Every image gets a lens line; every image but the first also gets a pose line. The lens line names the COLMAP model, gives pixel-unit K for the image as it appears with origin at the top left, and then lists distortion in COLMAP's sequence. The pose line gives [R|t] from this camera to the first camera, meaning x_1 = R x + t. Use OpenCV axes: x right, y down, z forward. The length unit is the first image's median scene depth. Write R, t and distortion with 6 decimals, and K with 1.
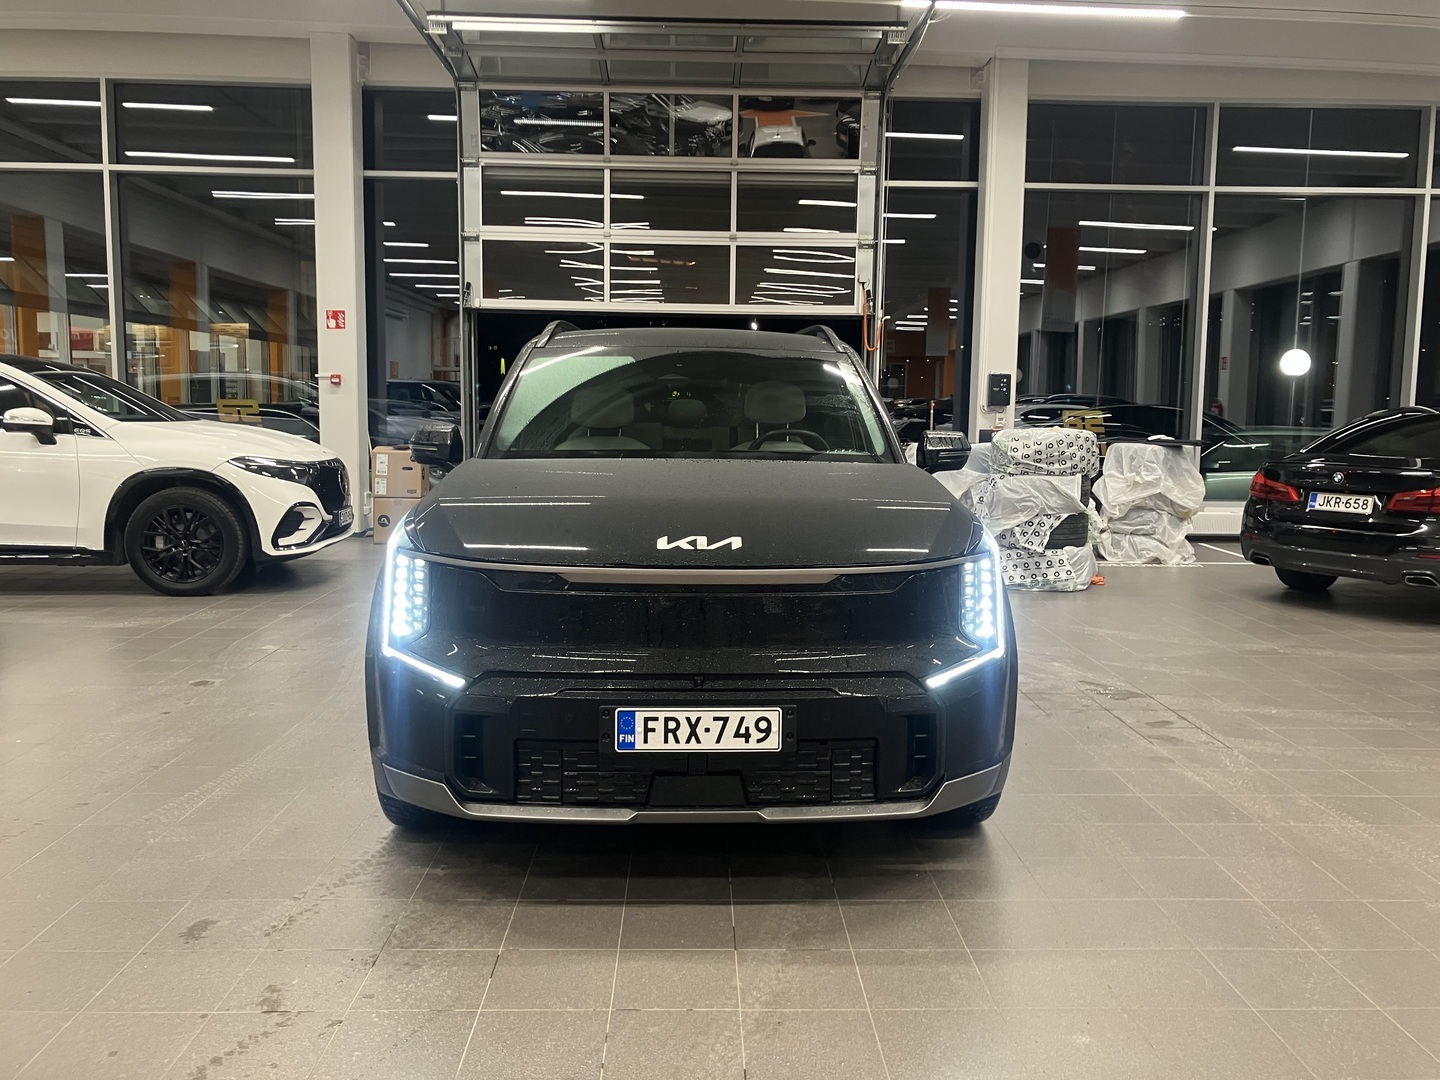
lens RADIAL K [[1181.6, 0, 728.3], [0, 1181.6, 536.2], [0, 0, 1]] dist [0.027133, -0.069757]
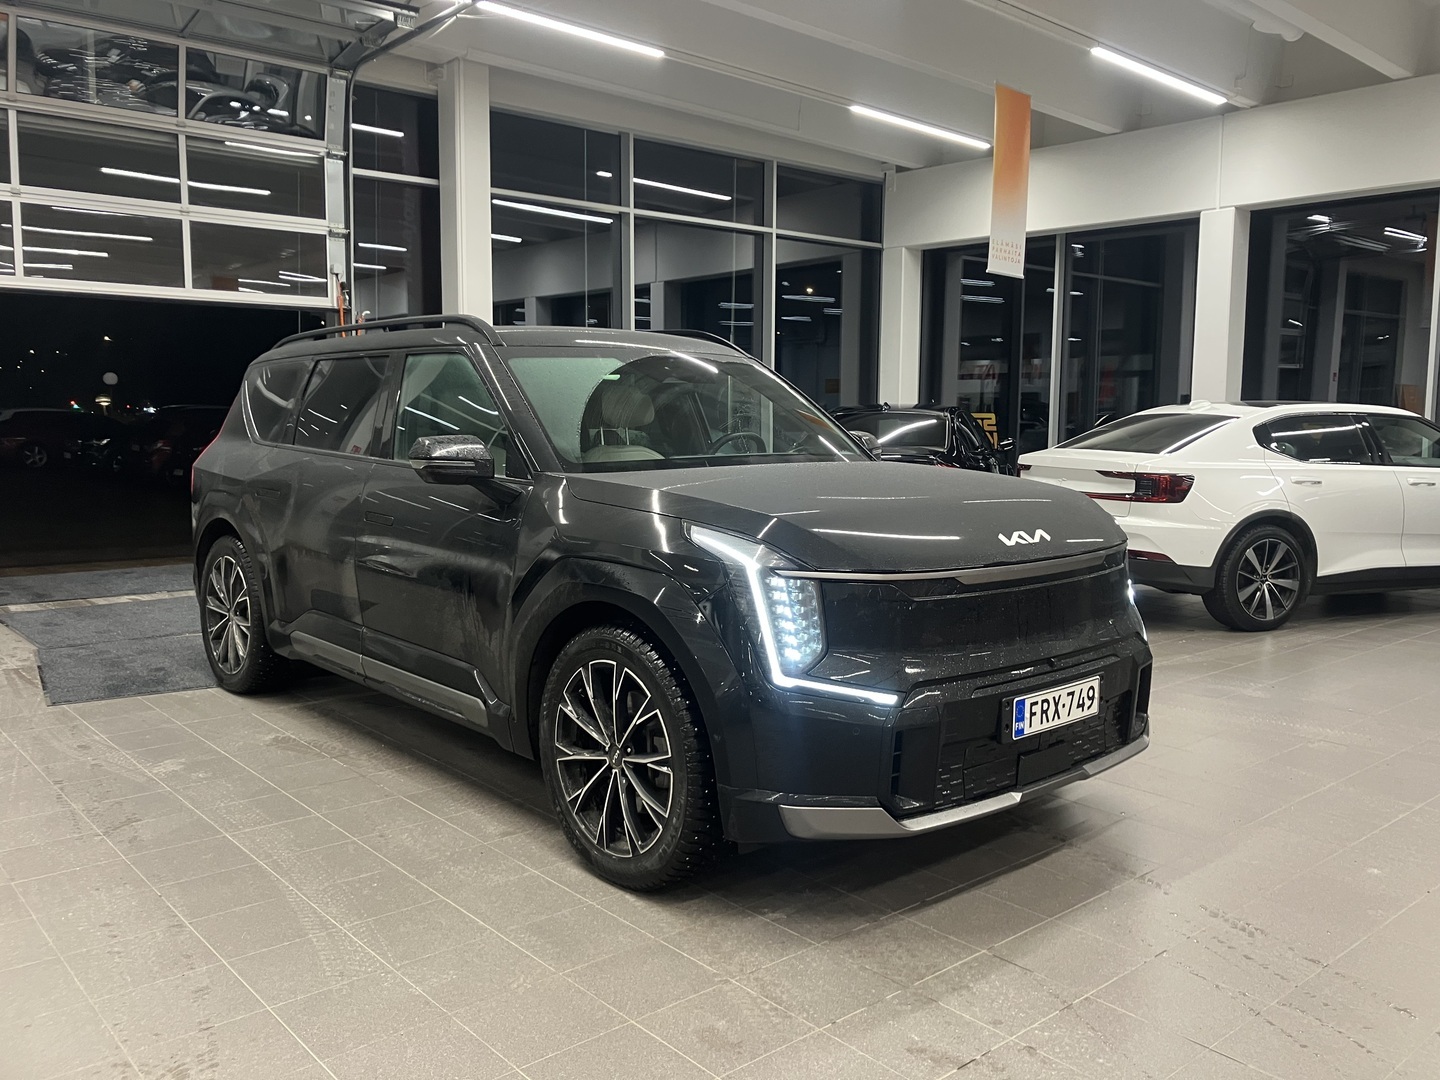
lens RADIAL K [[1181.6, 0, 728.3], [0, 1181.6, 536.2], [0, 0, 1]] dist [0.027133, -0.069757]
pose [[0.765702, -0.072094, 0.639142, -0.939158], [0.070547, 0.997117, 0.027956, -0.047129], [-0.639315, 0.023683, 0.768580, 0.335746]]
